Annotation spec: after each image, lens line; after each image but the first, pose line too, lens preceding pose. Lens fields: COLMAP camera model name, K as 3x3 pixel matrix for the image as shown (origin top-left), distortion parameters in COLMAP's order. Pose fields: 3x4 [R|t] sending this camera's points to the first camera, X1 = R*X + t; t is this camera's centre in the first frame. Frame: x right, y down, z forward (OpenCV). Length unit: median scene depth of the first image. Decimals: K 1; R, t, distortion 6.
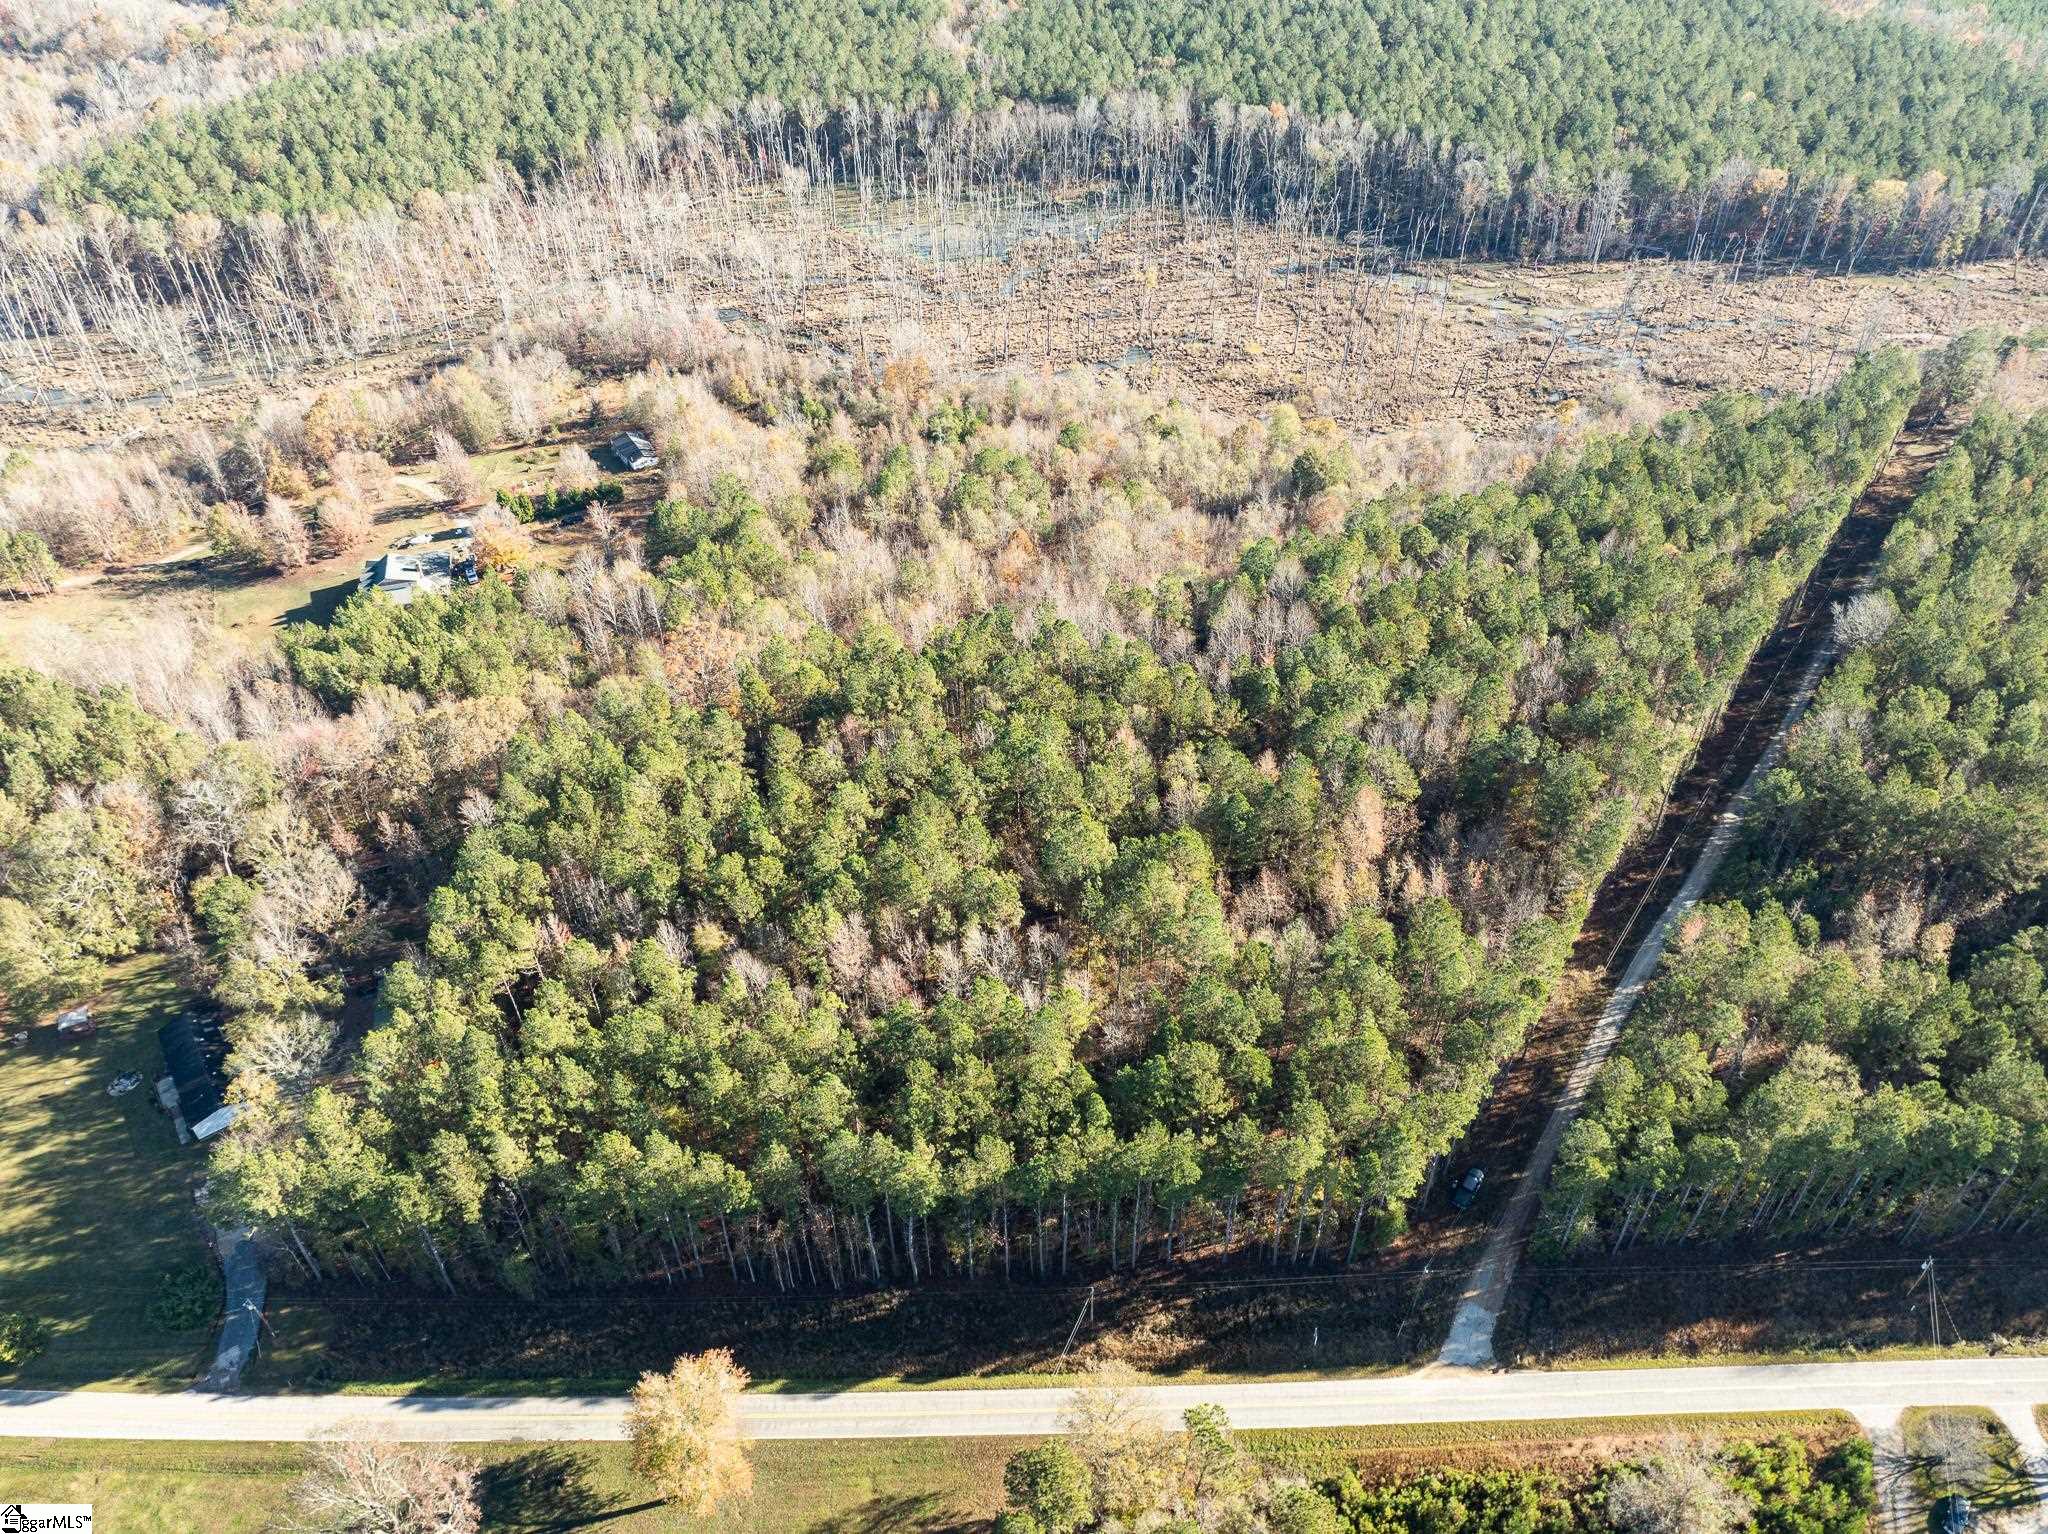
lens RADIAL K [[1437.4, 0, 1024.0], [0, 1437.4, 767.0], [0, 0, 1]] dist [-0.058515, 0.027882]
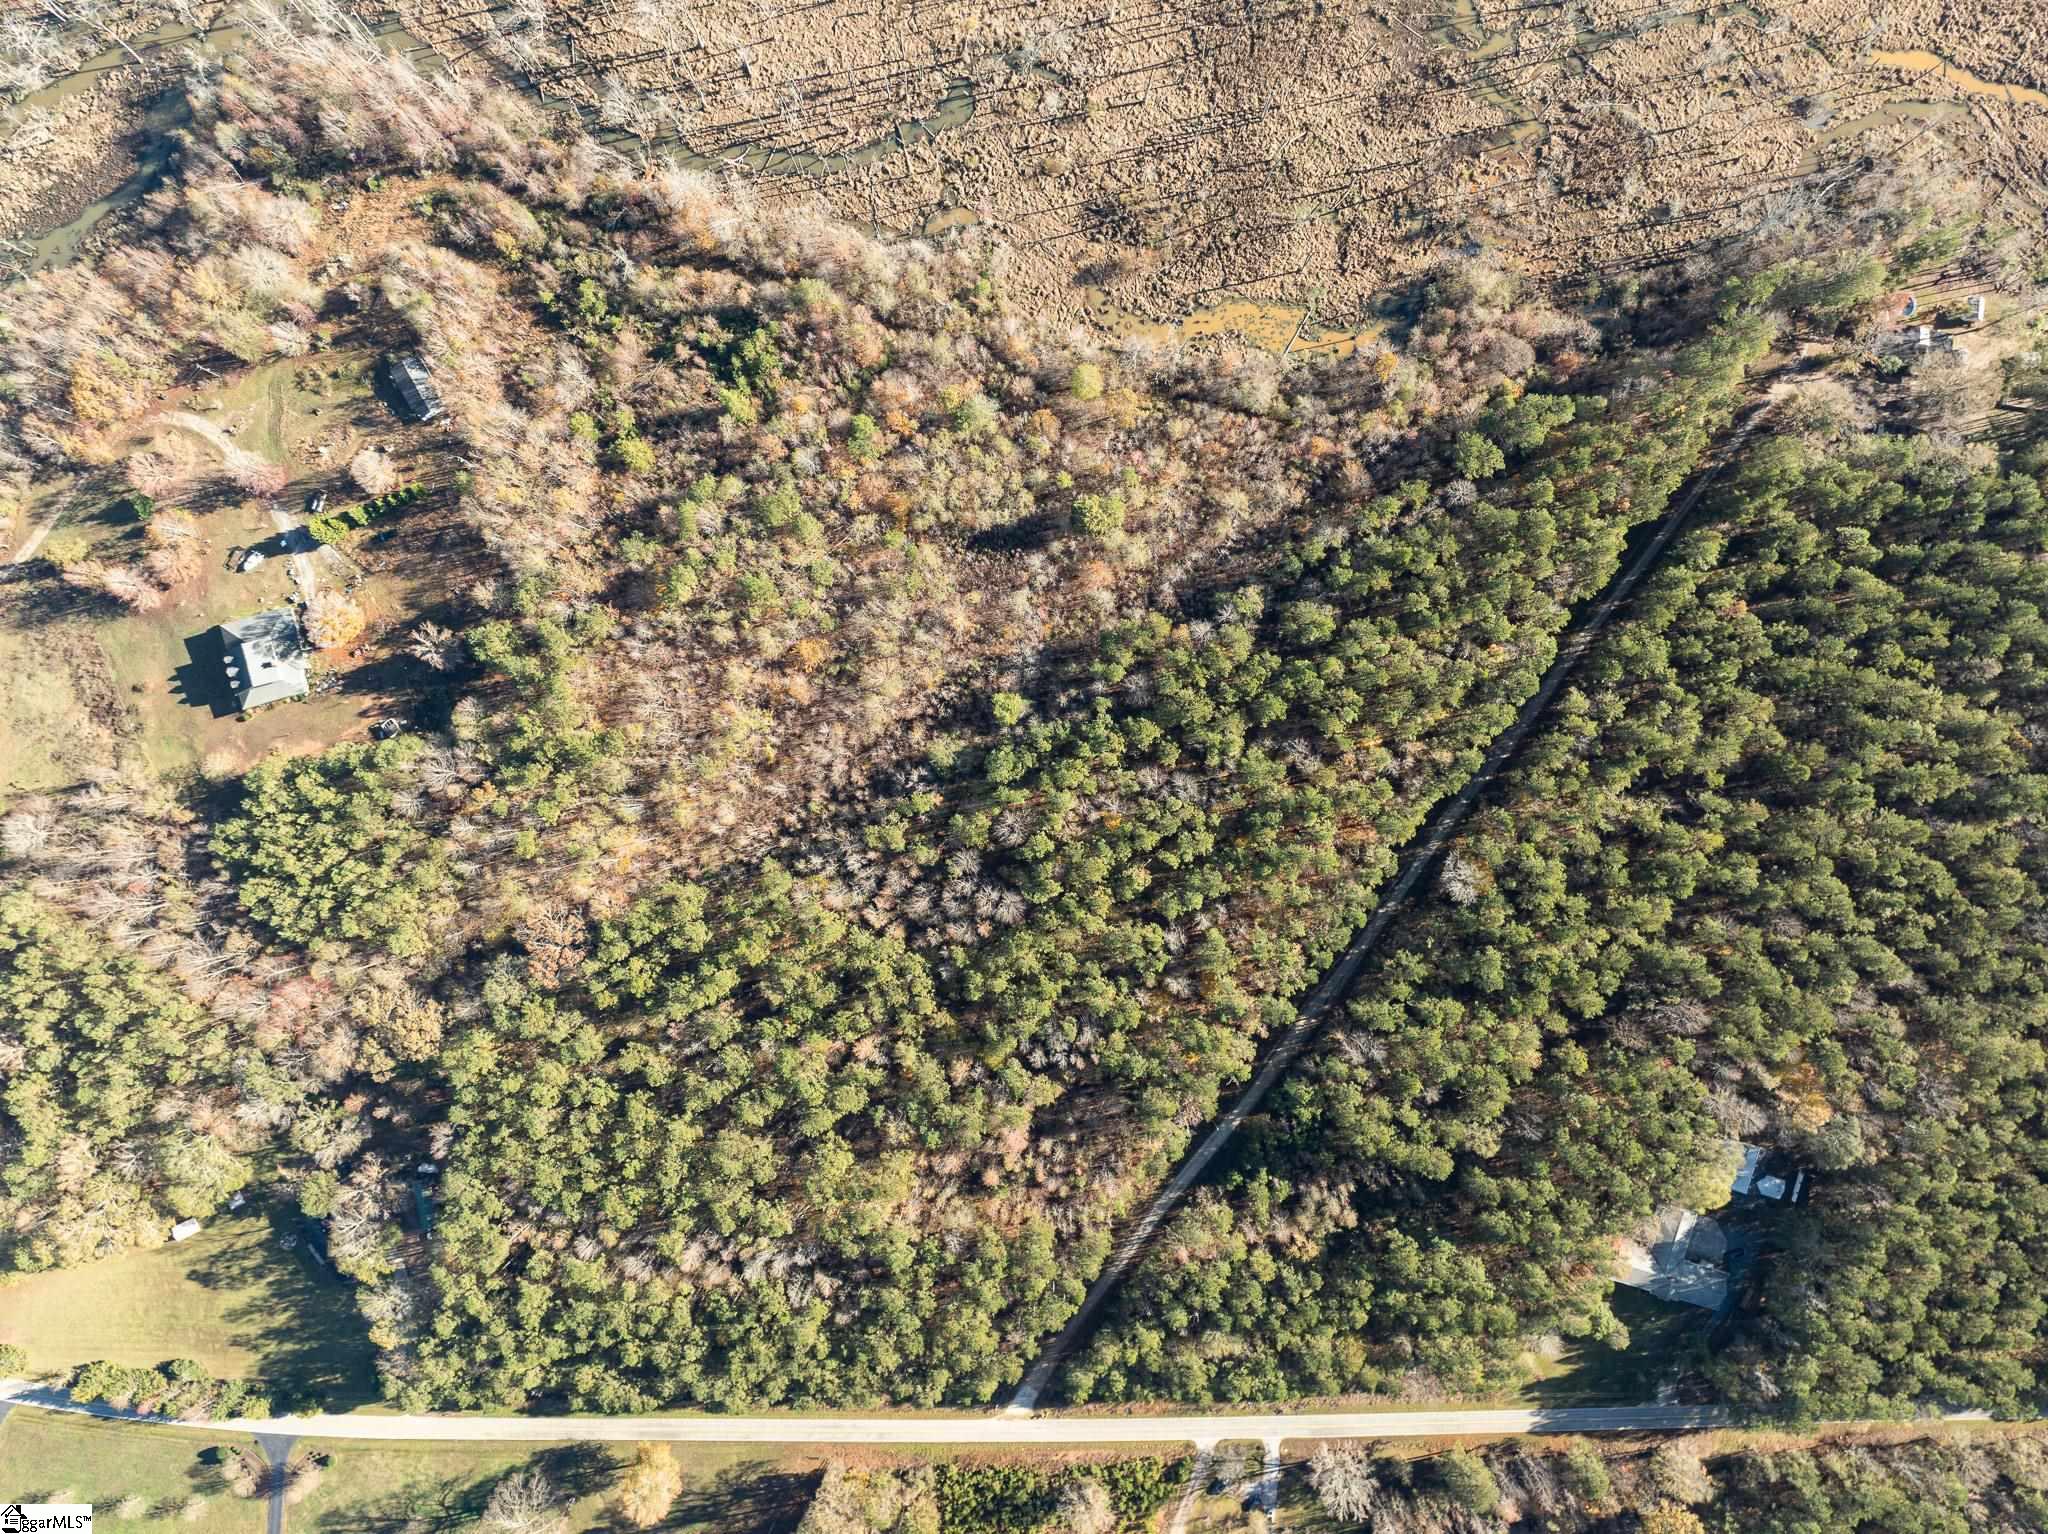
lens RADIAL K [[1438.1, 0, 1024.0], [0, 1438.1, 767.0], [0, 0, 1]] dist [-0.046618, -0.001195]
pose [[0.999890, 0.014289, -0.003931, 0.172266], [-0.005669, 0.613857, 0.789397, -0.983246], [0.013693, -0.789288, 0.613870, 0.254821]]
